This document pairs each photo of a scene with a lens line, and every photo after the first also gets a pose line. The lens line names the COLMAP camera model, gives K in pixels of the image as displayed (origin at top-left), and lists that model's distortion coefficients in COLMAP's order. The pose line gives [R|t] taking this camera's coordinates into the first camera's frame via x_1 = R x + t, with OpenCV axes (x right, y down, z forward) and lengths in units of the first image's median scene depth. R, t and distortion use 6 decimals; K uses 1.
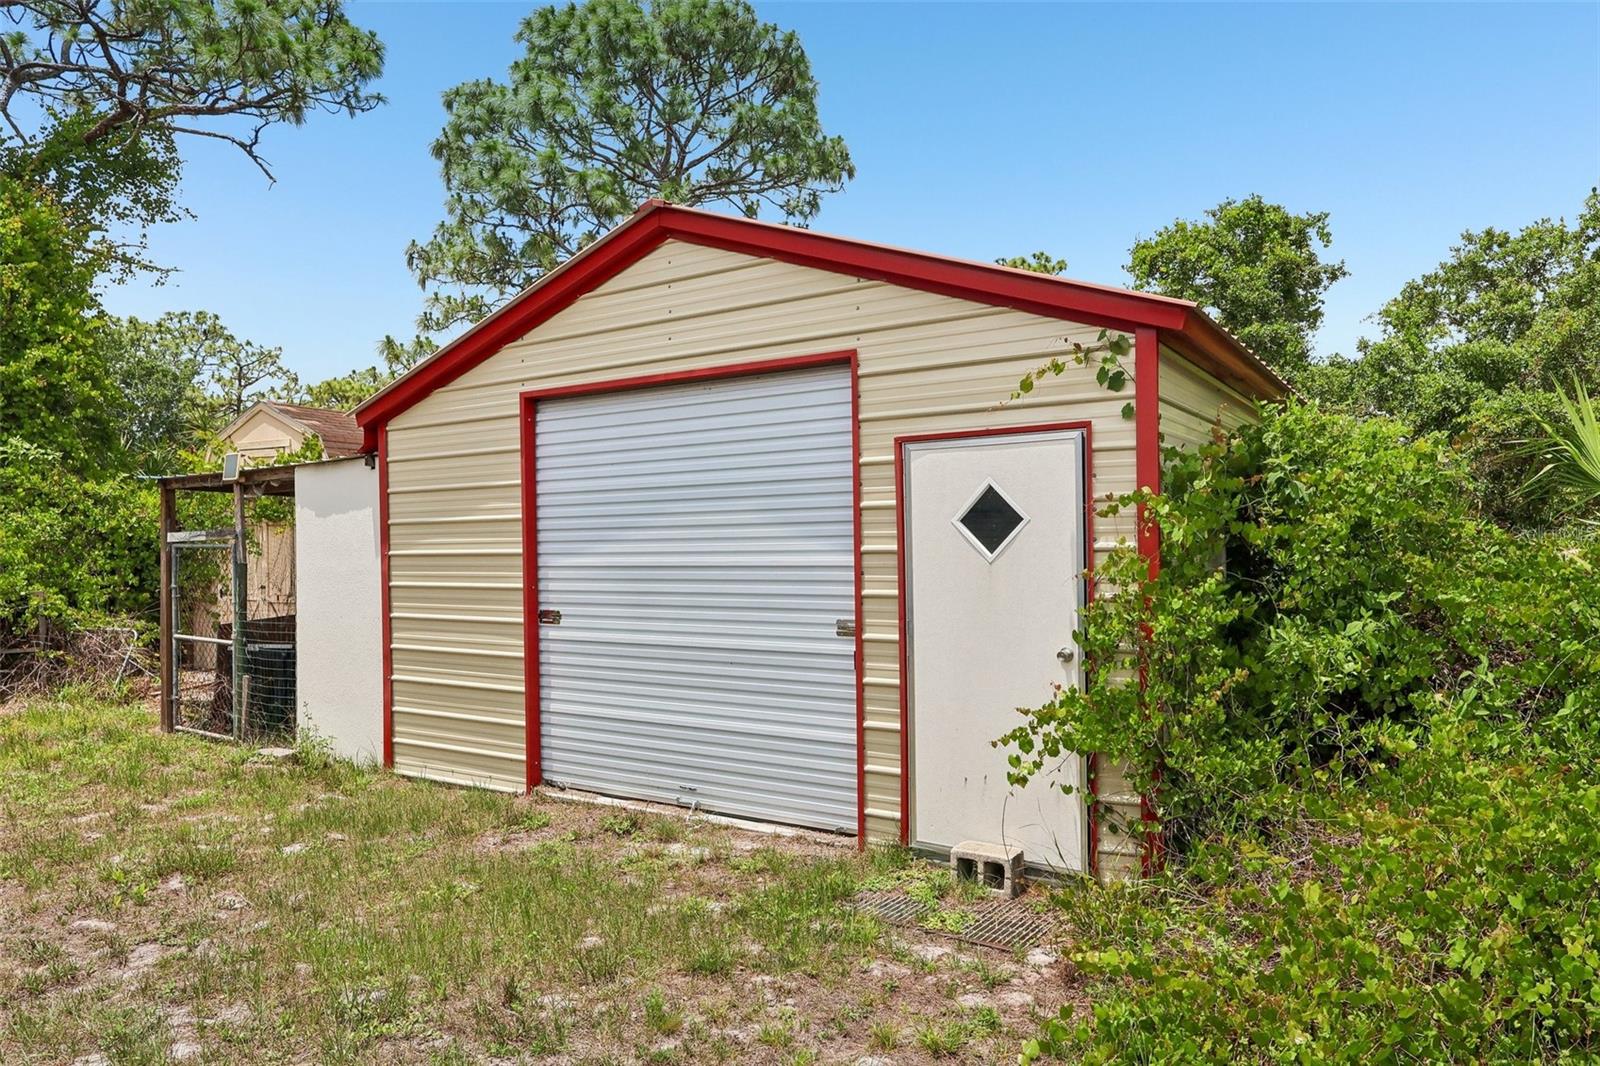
lens RADIAL K [[1057.9, 0, 798.4], [0, 1057.9, 551.8], [0, 0, 1]] dist [0.011368, -0.007463]
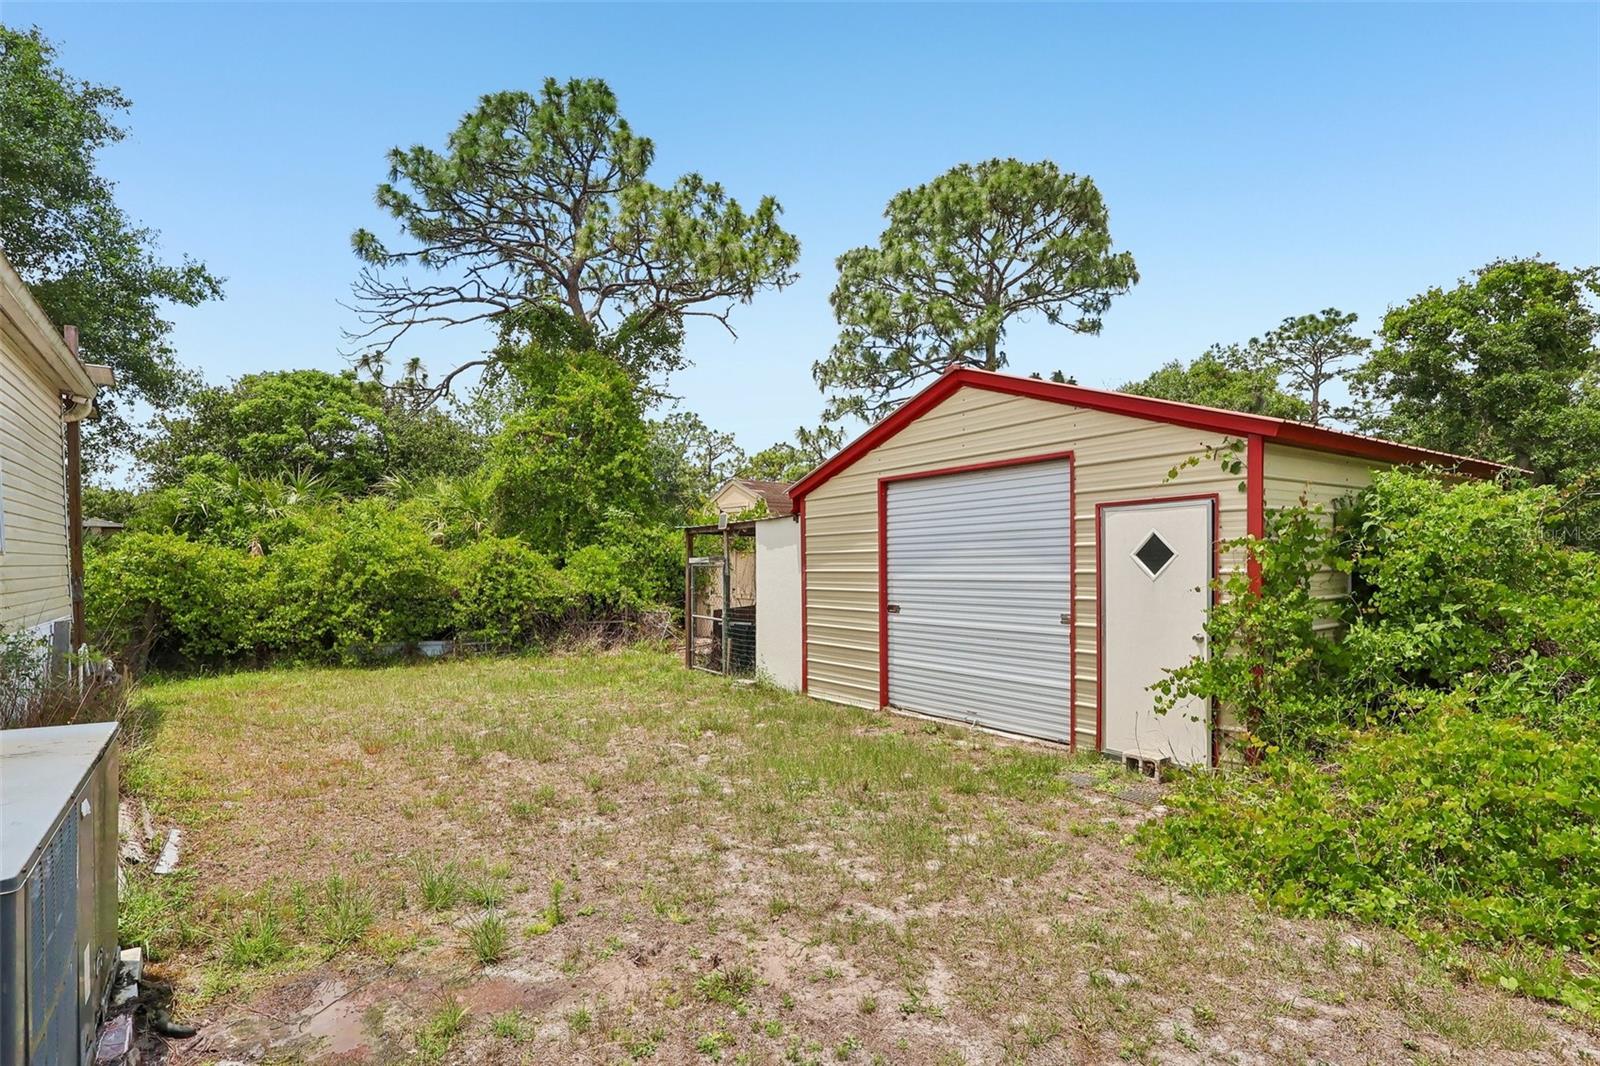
lens RADIAL K [[785.8, 0, 807.6], [0, 785.8, 584.6], [0, 0, 1]] dist [0.000265, 0.000257]
pose [[0.936849, 0.013473, -0.349474, 0.078676], [-0.006035, 0.999732, 0.022362, -0.005662], [0.349681, -0.018841, 0.936679, -0.239849]]
